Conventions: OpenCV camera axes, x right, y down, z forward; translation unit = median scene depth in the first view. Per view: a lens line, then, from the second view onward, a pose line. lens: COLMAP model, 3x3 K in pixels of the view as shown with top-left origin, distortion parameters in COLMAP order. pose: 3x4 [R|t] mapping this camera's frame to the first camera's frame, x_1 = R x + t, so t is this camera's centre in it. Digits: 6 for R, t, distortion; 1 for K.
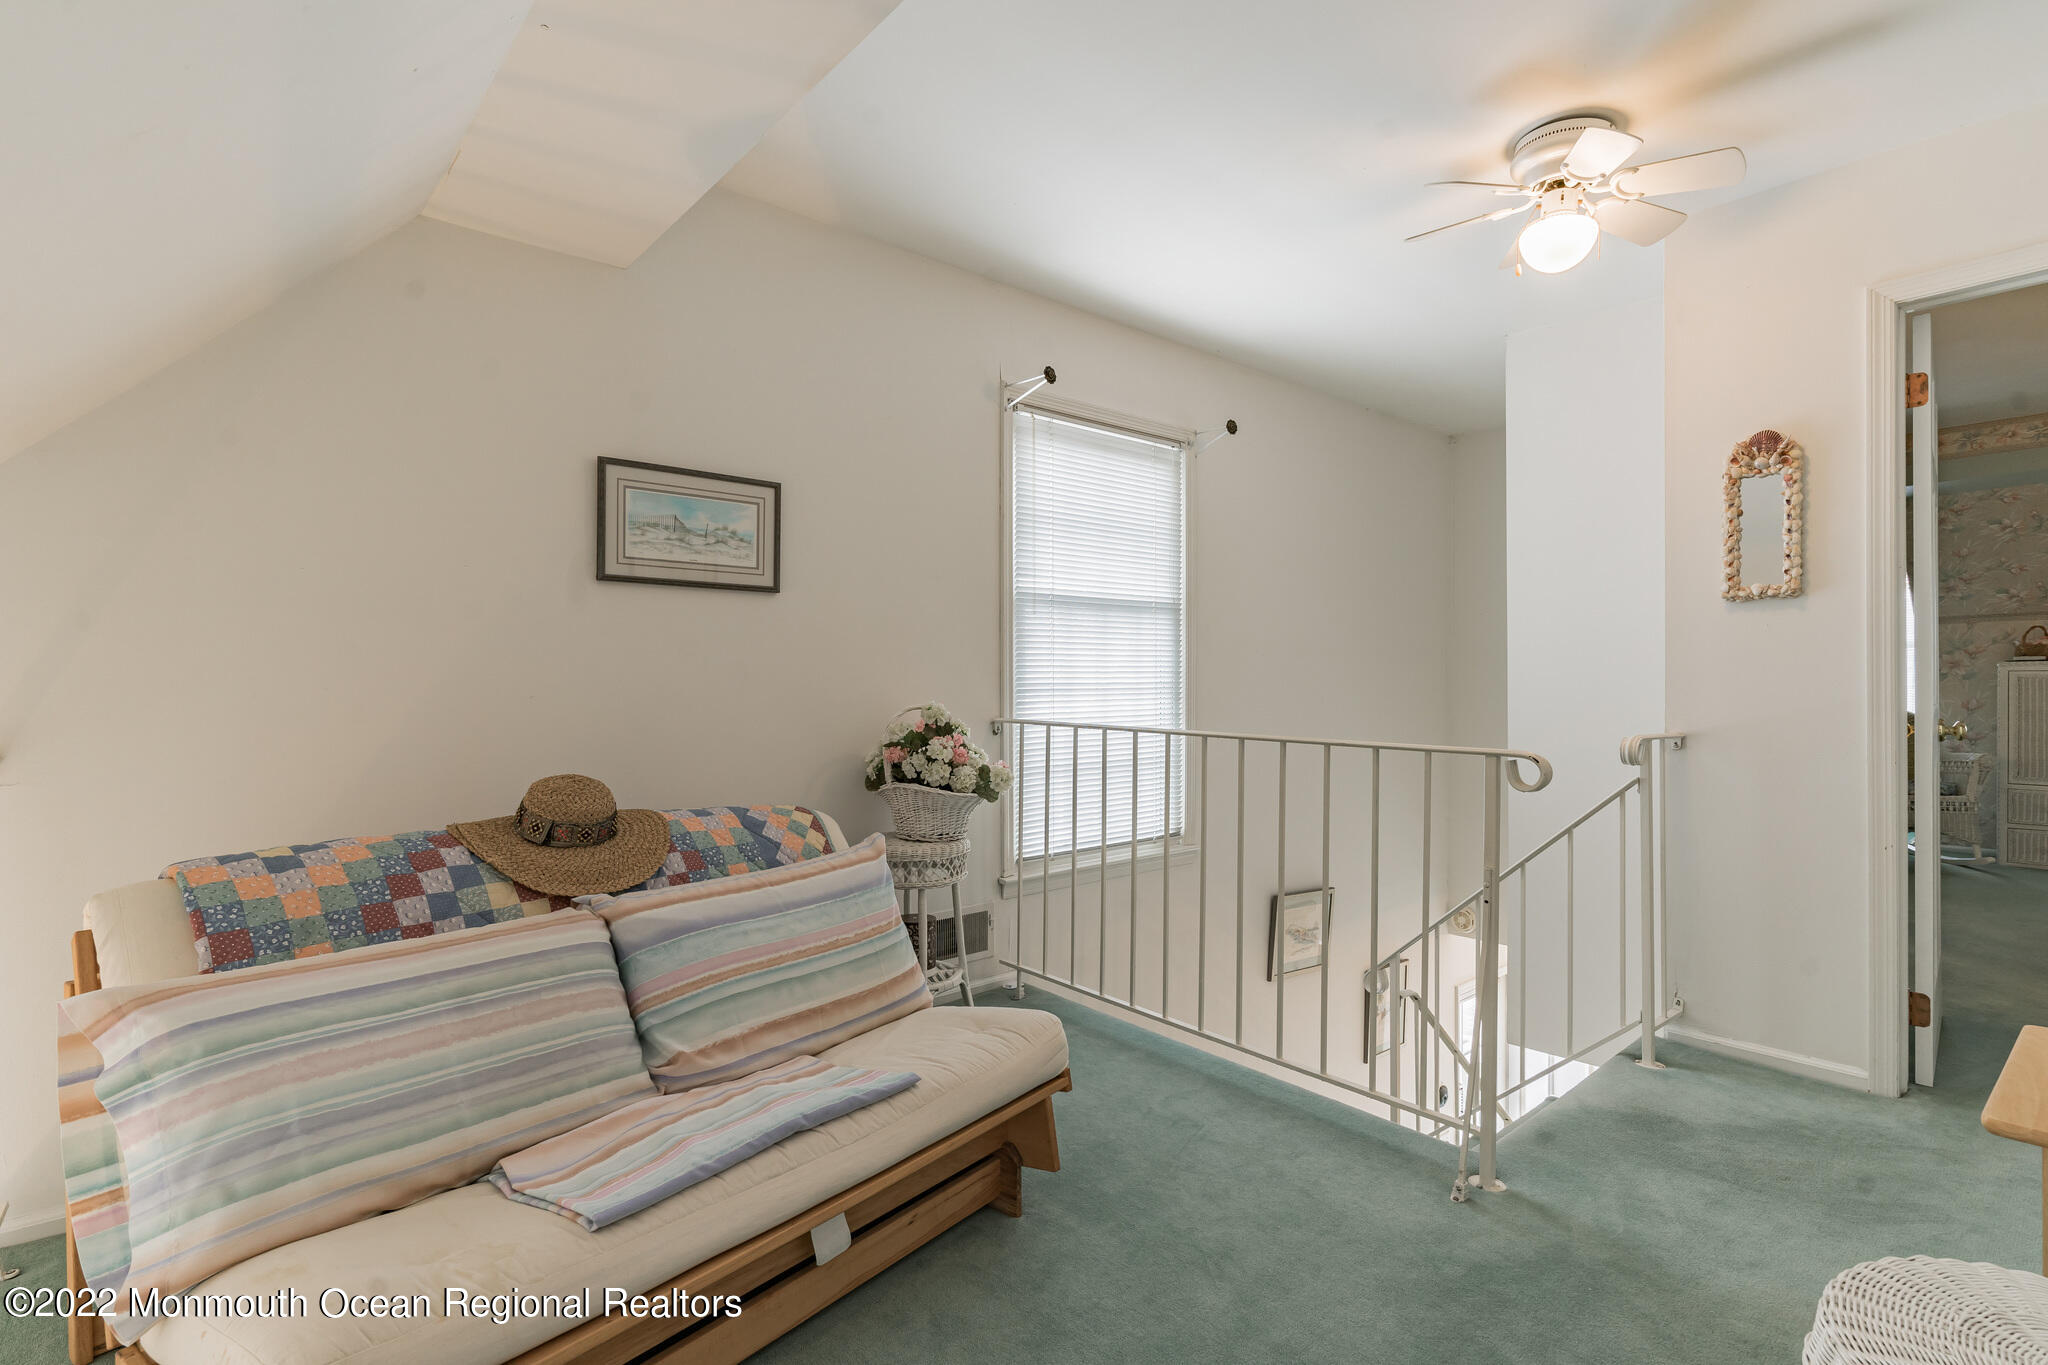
lens RADIAL K [[985.1, 0, 1024.0], [0, 985.1, 682.5], [0, 0, 1]] dist [0.000433, 0.000049]
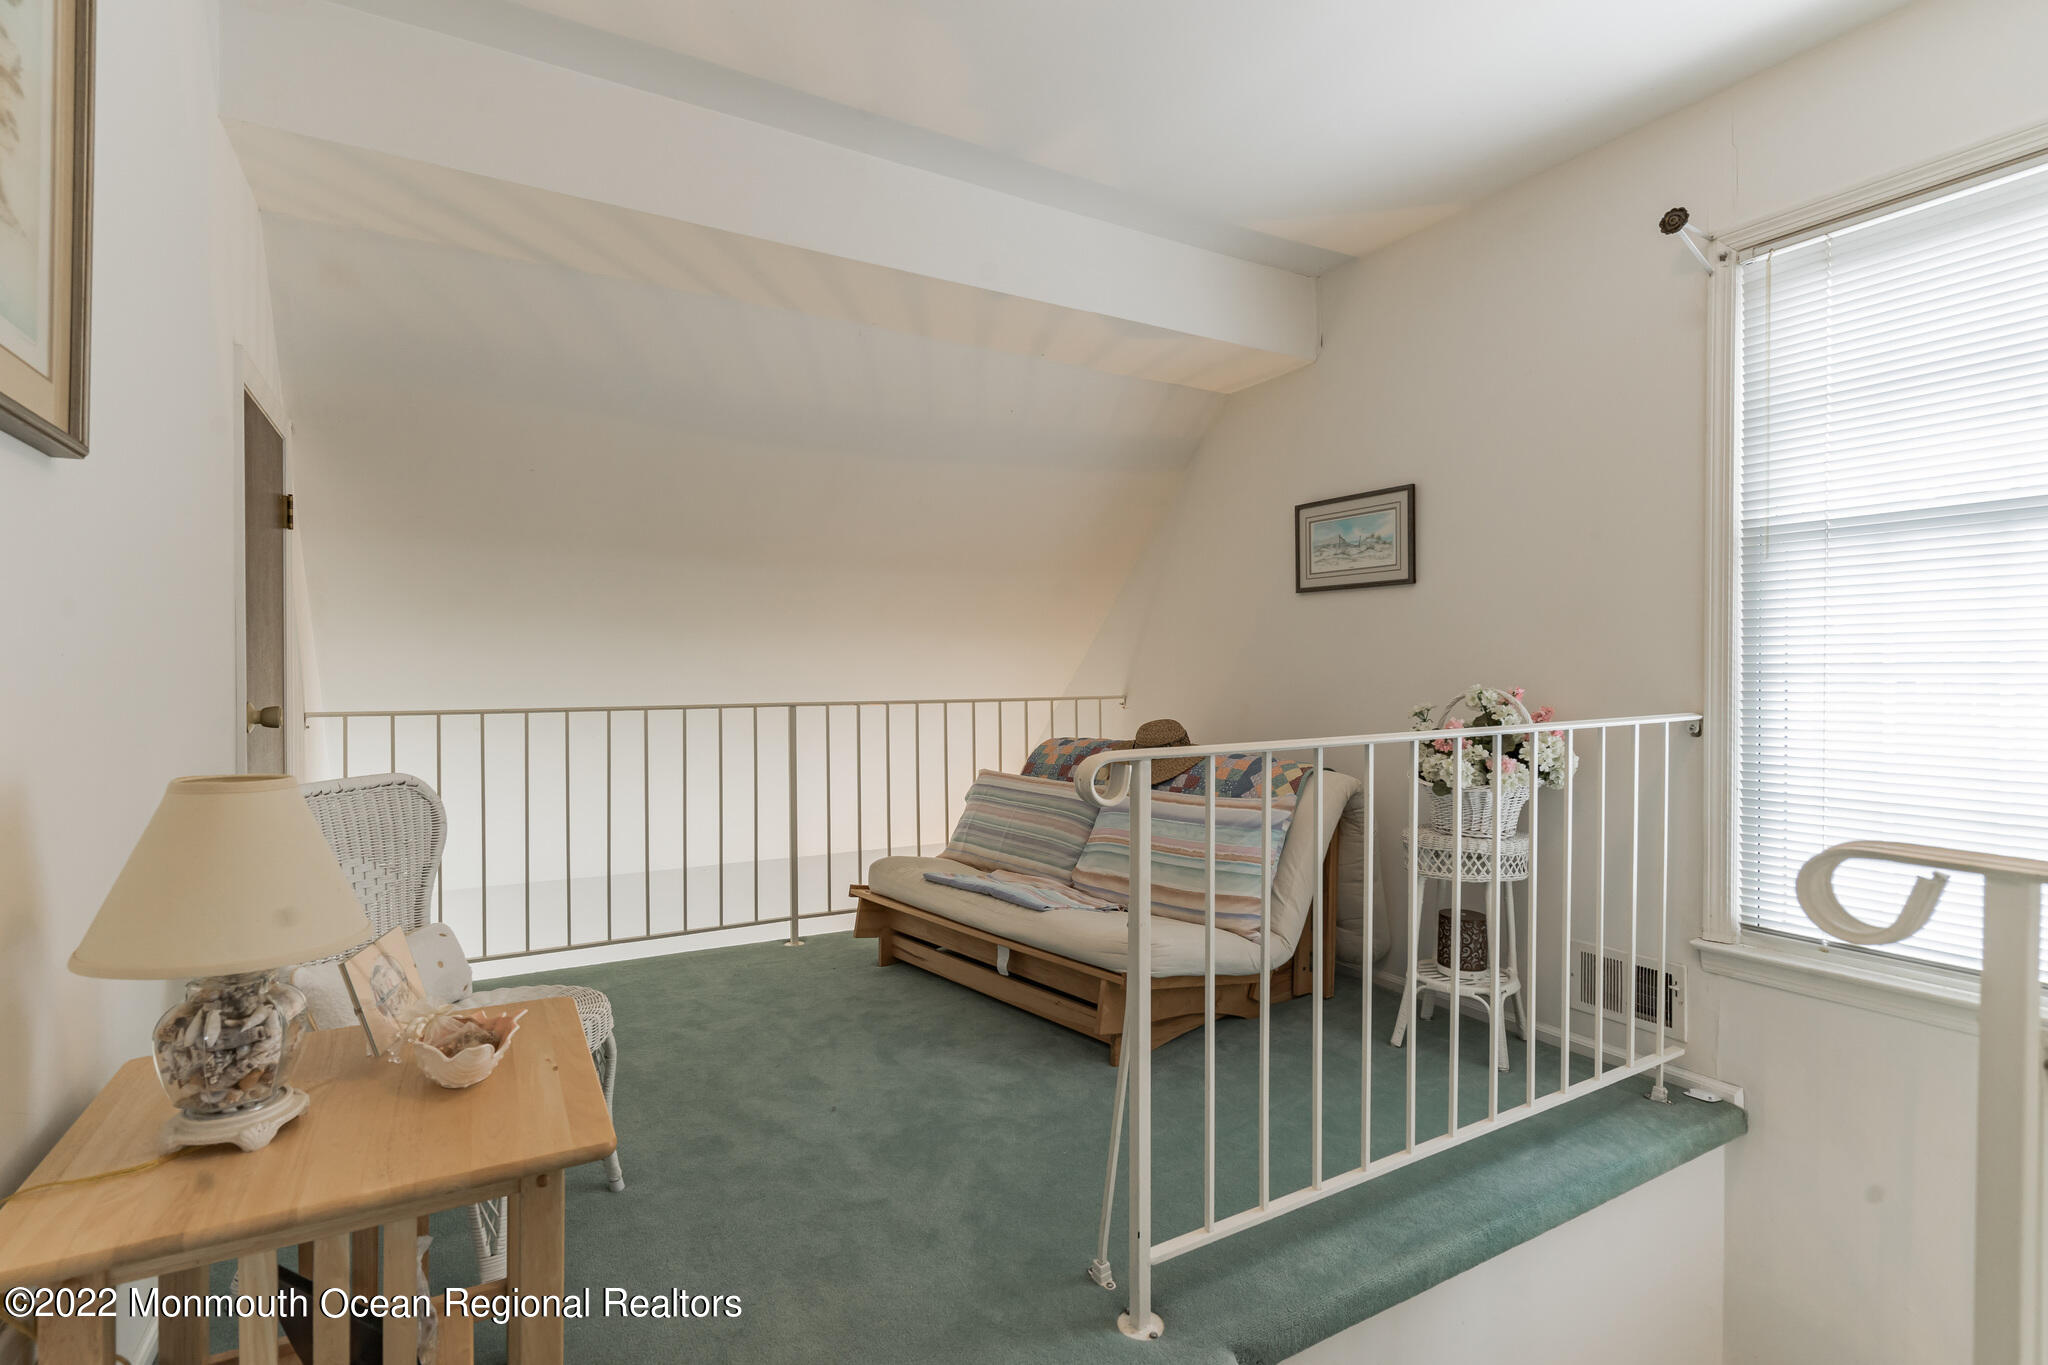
lens RADIAL K [[947.7, 0, 1024.0], [0, 947.7, 682.5], [0, 0, 1]] dist [0.000181, 0.000094]
pose [[-0.171953, 0.013848, -0.985008, 0.919285], [-0.000380, 0.999900, 0.014123, 0.005054], [0.985105, 0.002803, -0.171931, 0.796050]]
